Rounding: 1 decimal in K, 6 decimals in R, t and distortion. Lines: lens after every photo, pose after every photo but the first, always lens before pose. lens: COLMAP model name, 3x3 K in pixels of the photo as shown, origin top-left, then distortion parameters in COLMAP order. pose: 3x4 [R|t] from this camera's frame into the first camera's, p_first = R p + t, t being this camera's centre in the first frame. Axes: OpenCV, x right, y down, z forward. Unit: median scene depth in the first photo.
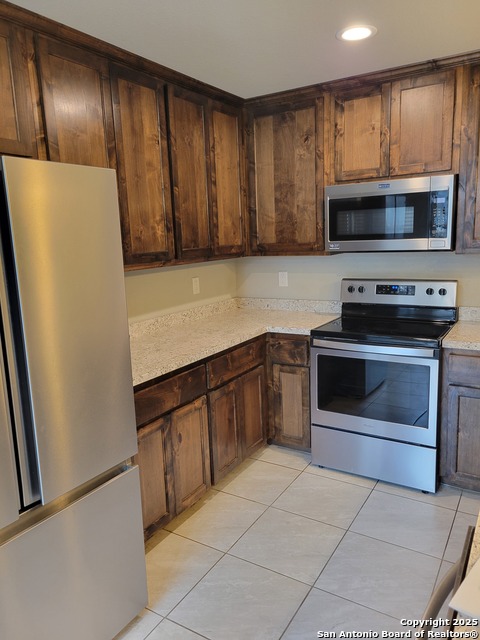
lens RADIAL K [[487.2, 0, 233.2], [0, 487.2, 320.2], [0, 0, 1]] dist [0.012797, -0.008234]
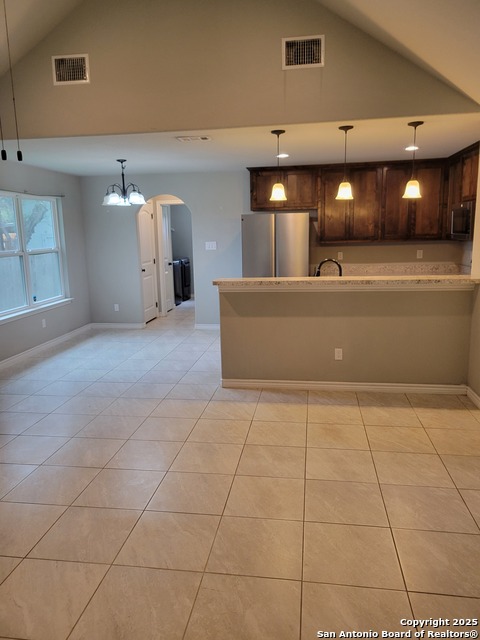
lens RADIAL K [[487.2, 0, 233.2], [0, 487.2, 320.2], [0, 0, 1]] dist [0.012797, -0.008234]
pose [[0.387626, 0.191511, -0.901704, 1.649510], [-0.151006, 0.978159, 0.142834, 0.025176], [0.909364, 0.080796, 0.408080, -0.523048]]
